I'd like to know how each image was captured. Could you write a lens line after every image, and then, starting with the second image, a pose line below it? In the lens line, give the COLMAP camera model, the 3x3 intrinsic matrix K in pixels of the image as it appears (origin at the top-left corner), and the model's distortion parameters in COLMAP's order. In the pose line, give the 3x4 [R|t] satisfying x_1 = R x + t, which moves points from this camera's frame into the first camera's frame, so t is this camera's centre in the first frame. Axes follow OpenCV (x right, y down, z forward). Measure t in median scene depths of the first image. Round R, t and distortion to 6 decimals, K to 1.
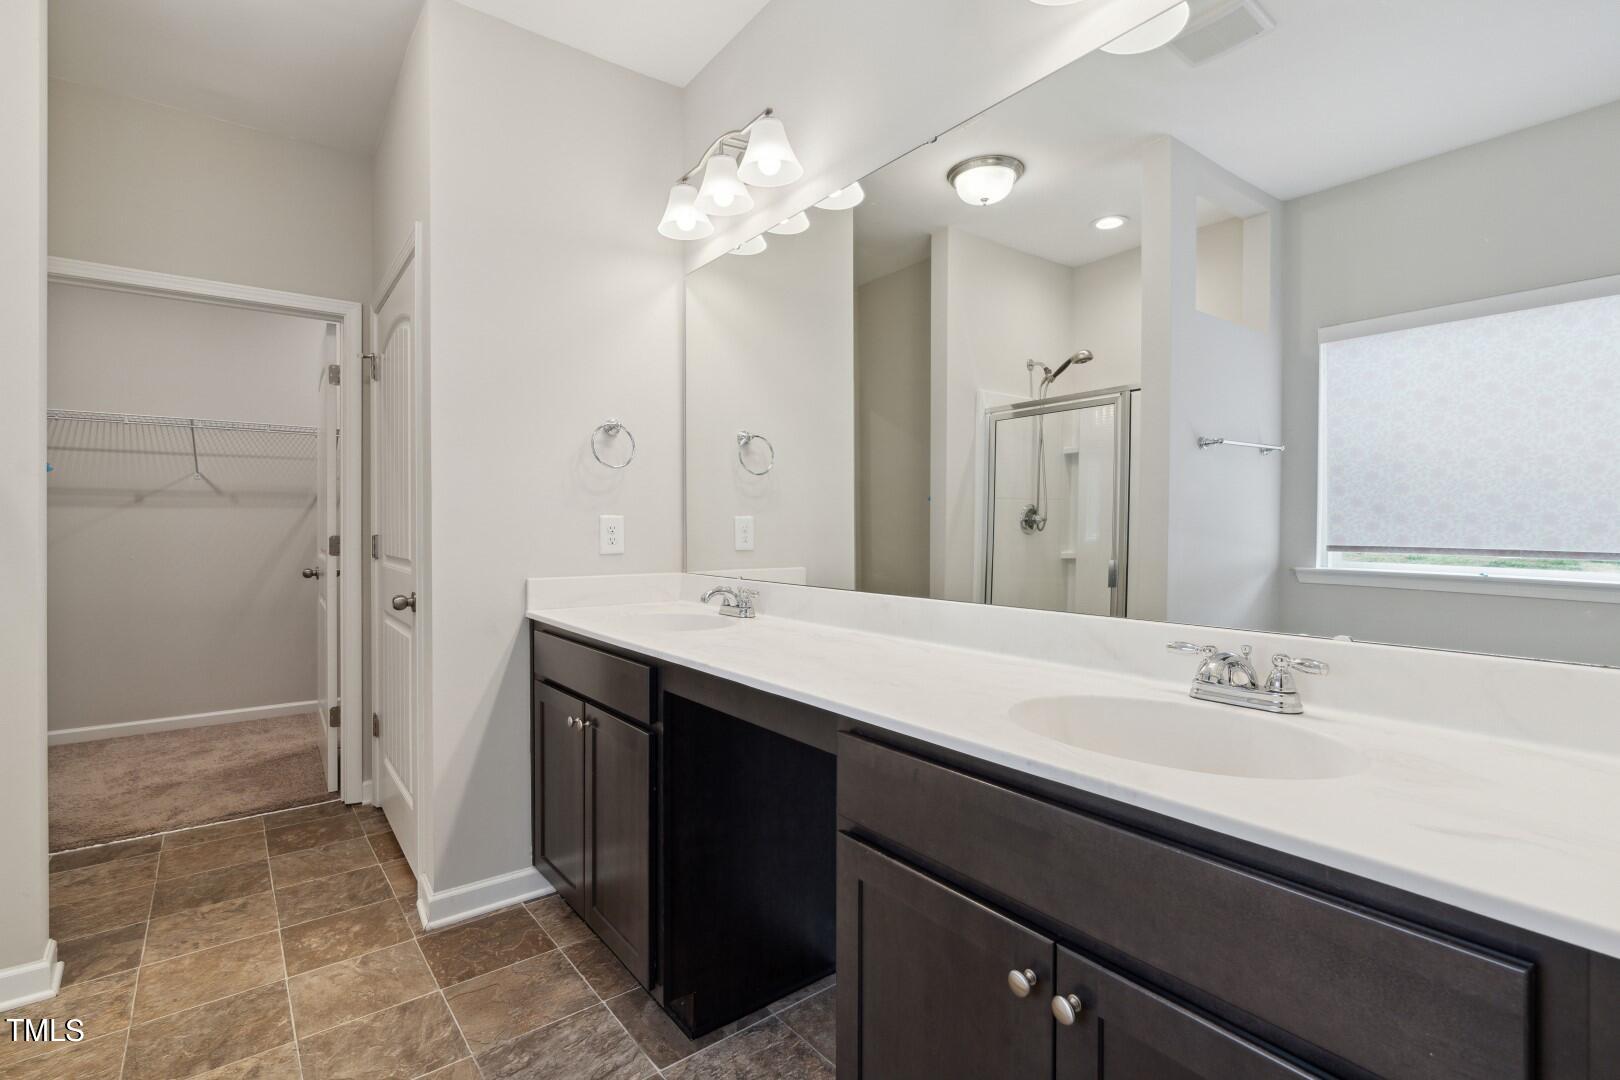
lens RADIAL K [[742.9, 0, 821.5], [0, 742.9, 531.2], [0, 0, 1]] dist [-0.002852, 0.000428]
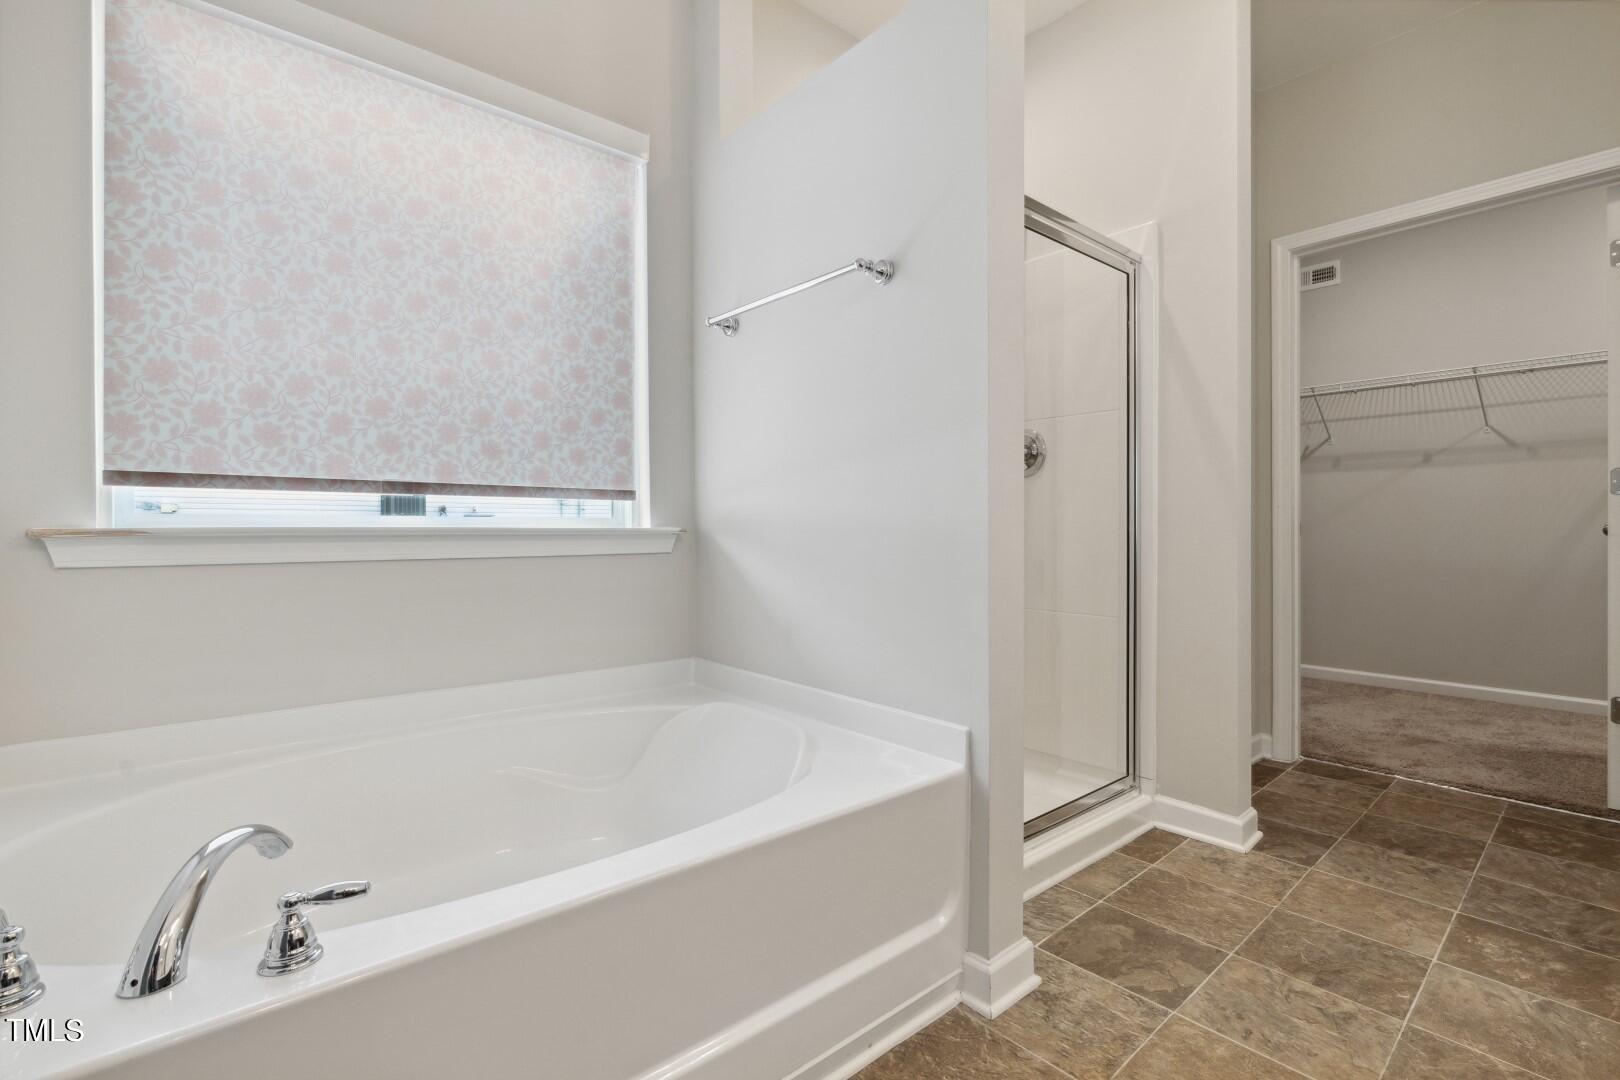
lens RADIAL K [[730.1, 0, 809.5], [0, 730.1, 529.8], [0, 0, 1]] dist [-0.000464, 0.000474]
pose [[0.043548, -0.000231, -0.999051, 0.059122], [-0.003192, 0.999995, -0.000370, 0.099608], [0.999046, 0.003205, 0.043547, 0.213954]]
